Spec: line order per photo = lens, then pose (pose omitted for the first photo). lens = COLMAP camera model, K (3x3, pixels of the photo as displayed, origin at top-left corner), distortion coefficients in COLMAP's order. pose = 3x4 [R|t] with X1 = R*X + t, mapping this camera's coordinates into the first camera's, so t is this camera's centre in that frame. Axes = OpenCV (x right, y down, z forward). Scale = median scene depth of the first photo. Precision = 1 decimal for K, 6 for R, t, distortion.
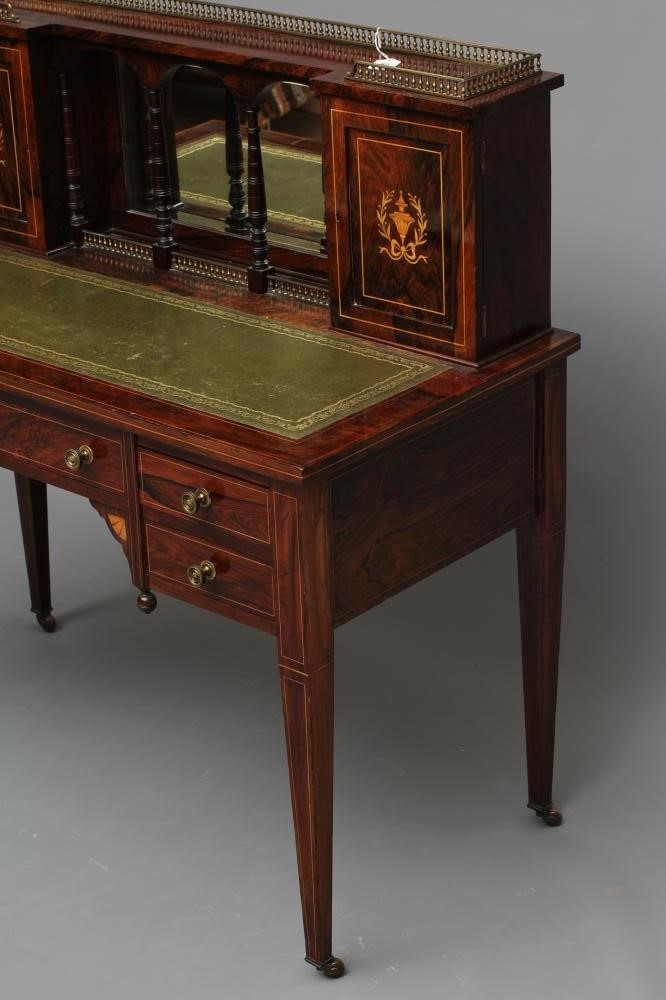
lens RADIAL K [[2370.1, 0, 333.0], [0, 2370.1, 500.0], [0, 0, 1]] dist [-0.045378, 0.223515]
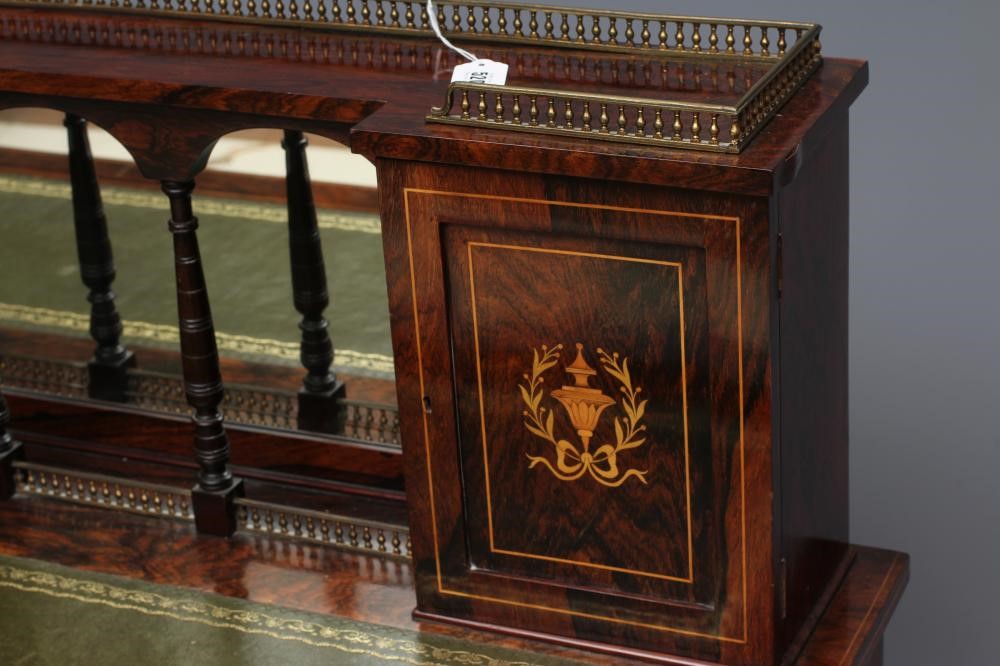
lens RADIAL K [[2370.1, 0, 500.0], [0, 2370.1, 333.0], [0, 0, 1]] dist [-0.045378, 0.223515]
pose [[0.956452, -0.142327, 0.254837, -0.105521], [0.142921, 0.989600, 0.016284, -0.141612], [-0.254504, 0.020846, 0.966847, 0.543450]]
